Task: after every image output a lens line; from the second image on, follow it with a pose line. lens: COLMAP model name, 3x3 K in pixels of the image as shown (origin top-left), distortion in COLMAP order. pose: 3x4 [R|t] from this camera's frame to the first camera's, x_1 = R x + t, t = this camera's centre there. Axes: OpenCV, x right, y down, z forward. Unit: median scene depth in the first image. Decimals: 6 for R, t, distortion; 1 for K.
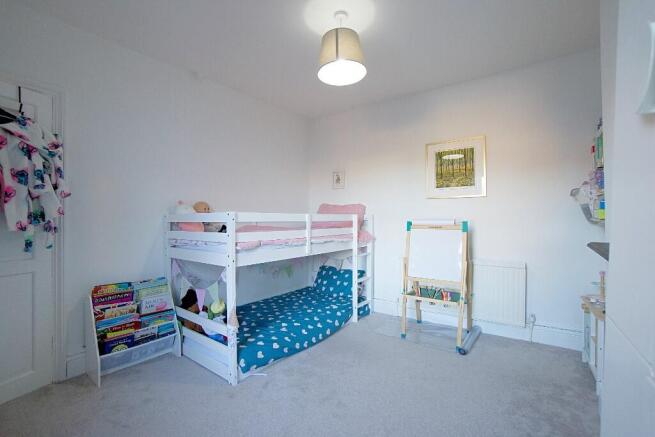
lens RADIAL K [[291.7, 0, 327.8], [0, 291.7, 215.5], [0, 0, 1]] dist [-0.045110, 0.010795]
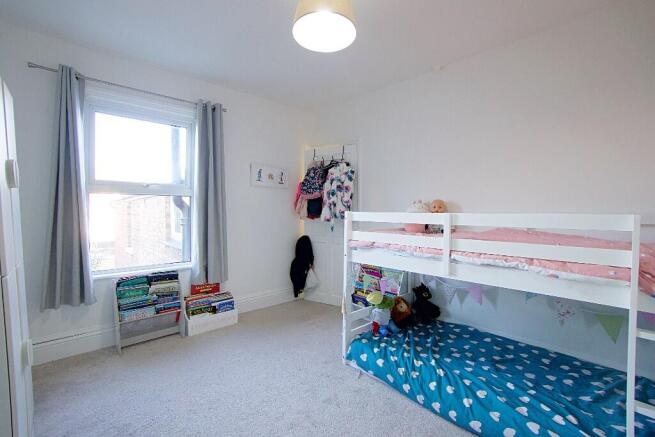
lens RADIAL K [[291.7, 0, 327.7], [0, 291.7, 217.9], [0, 0, 1]] dist [-0.045110, 0.010795]
pose [[-0.172599, 0.020852, -0.984771, 0.666743], [-0.000065, 0.999776, 0.021181, -0.010032], [0.984992, 0.003719, -0.172559, 0.932566]]
